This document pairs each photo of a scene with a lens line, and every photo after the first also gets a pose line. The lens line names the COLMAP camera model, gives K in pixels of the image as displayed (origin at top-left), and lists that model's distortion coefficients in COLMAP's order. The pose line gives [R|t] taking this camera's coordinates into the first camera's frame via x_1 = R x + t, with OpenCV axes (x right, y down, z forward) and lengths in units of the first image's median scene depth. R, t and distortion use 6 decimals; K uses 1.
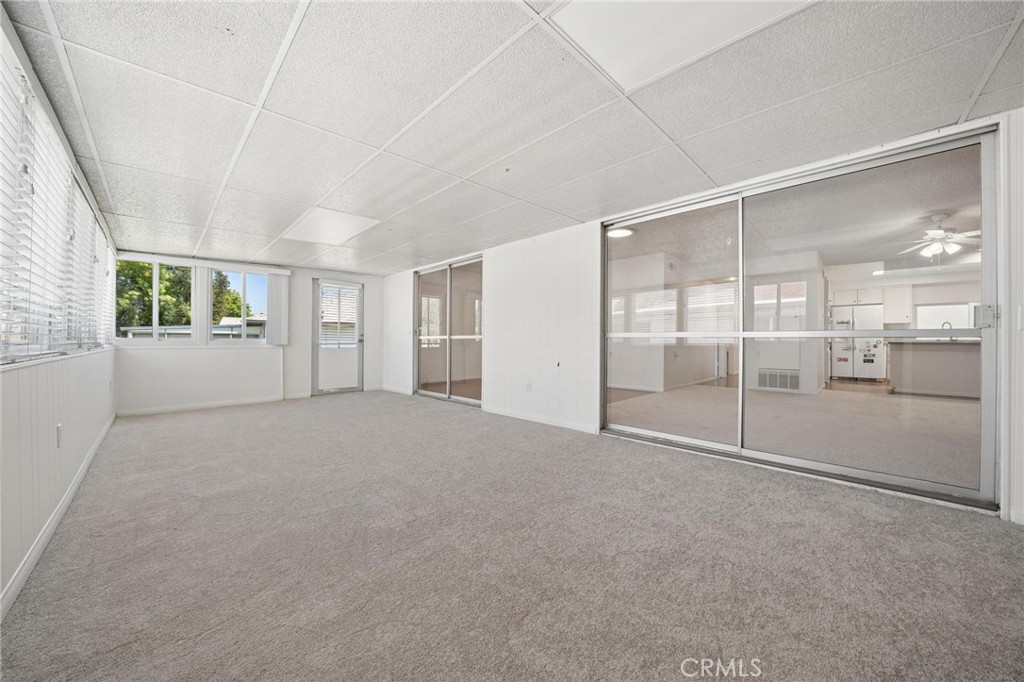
lens RADIAL K [[361.9, 0, 511.9], [0, 361.9, 340.4], [0, 0, 1]] dist [-0.023709, 0.001028]
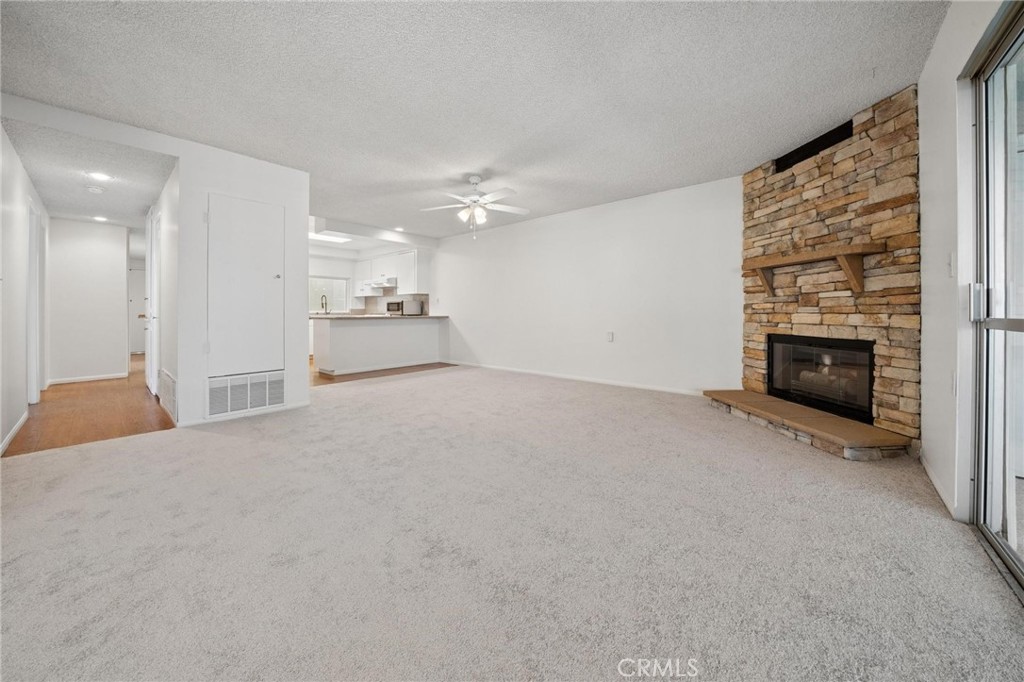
lens RADIAL K [[361.9, 0, 508.4], [0, 361.9, 309.8], [0, 0, 1]] dist [-0.023709, 0.001028]
pose [[-0.052720, -0.003323, 0.998604, 0.154636], [0.000939, 0.999994, 0.003377, -0.011523], [-0.998609, 0.001116, -0.052717, 0.499200]]
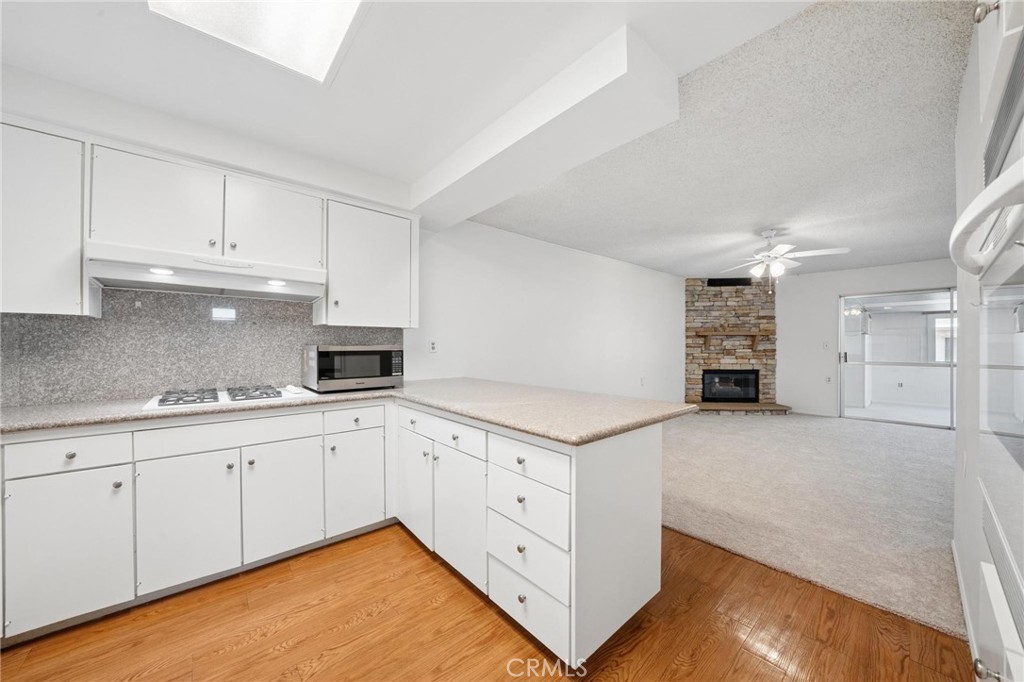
lens RADIAL K [[361.9, 0, 505.9], [0, 361.9, 343.7], [0, 0, 1]] dist [-0.023709, 0.001028]
pose [[-0.994868, -0.008693, 0.100806, 0.930545], [-0.009029, 0.999955, -0.002871, -0.033232], [-0.100776, -0.003766, -0.994902, 1.017183]]
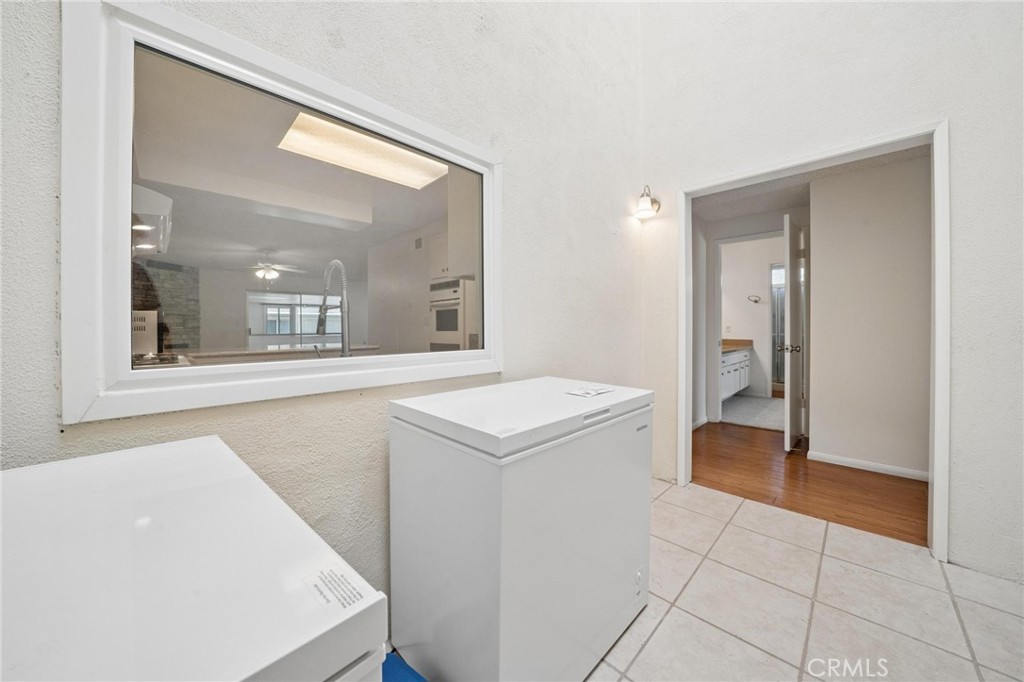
lens RADIAL K [[361.9, 0, 509.5], [0, 361.9, 329.2], [0, 0, 1]] dist [-0.023709, 0.001028]
pose [[-0.024112, -0.002597, -0.999706, 1.375724], [0.004211, 0.999987, -0.002699, -0.014695], [0.999700, -0.004275, -0.024101, 1.044599]]
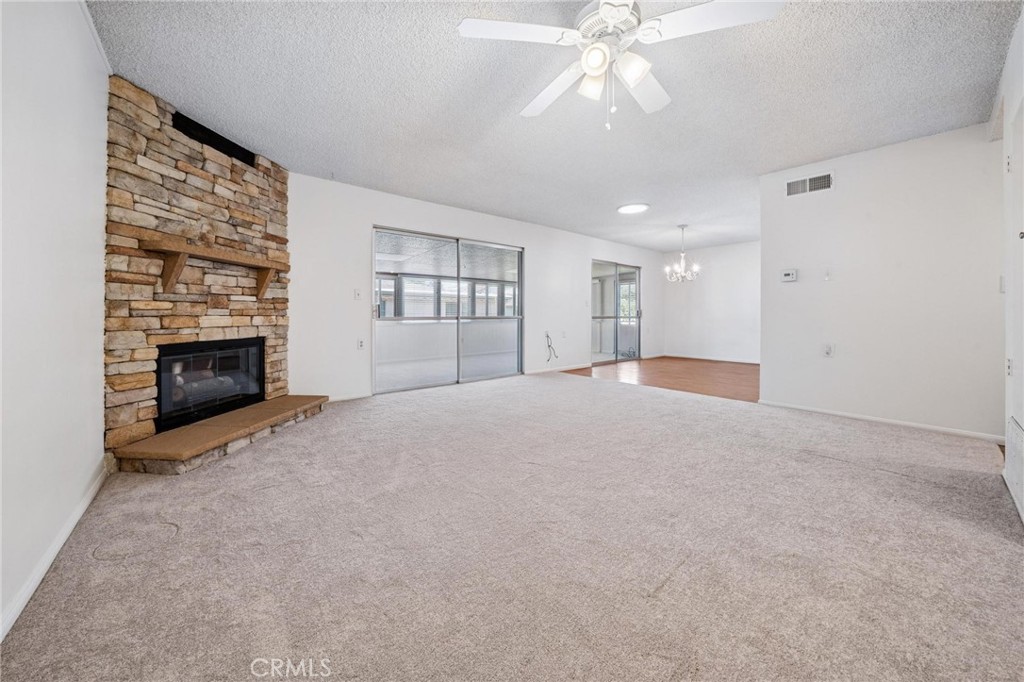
lens RADIAL K [[361.9, 0, 494.5], [0, 361.9, 314.5], [0, 0, 1]] dist [-0.023709, 0.001028]
pose [[-0.133364, -0.010245, -0.991014, 0.824525], [-0.001604, 0.999947, -0.010121, -0.004330], [0.991066, 0.000240, -0.133373, 0.482041]]
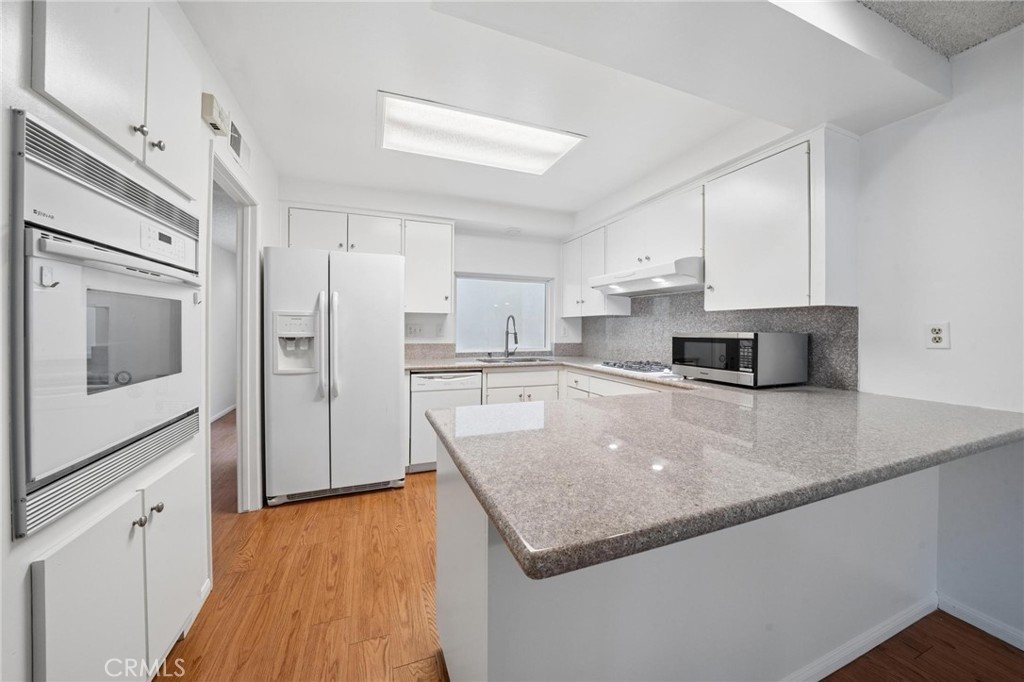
lens RADIAL K [[361.9, 0, 510.8], [0, 361.9, 329.3], [0, 0, 1]] dist [-0.023709, 0.001028]
pose [[0.423102, -0.005832, 0.906063, 0.777207], [-0.004356, 0.999955, 0.008470, -0.035100], [-0.906071, -0.007531, 0.423058, 0.757750]]
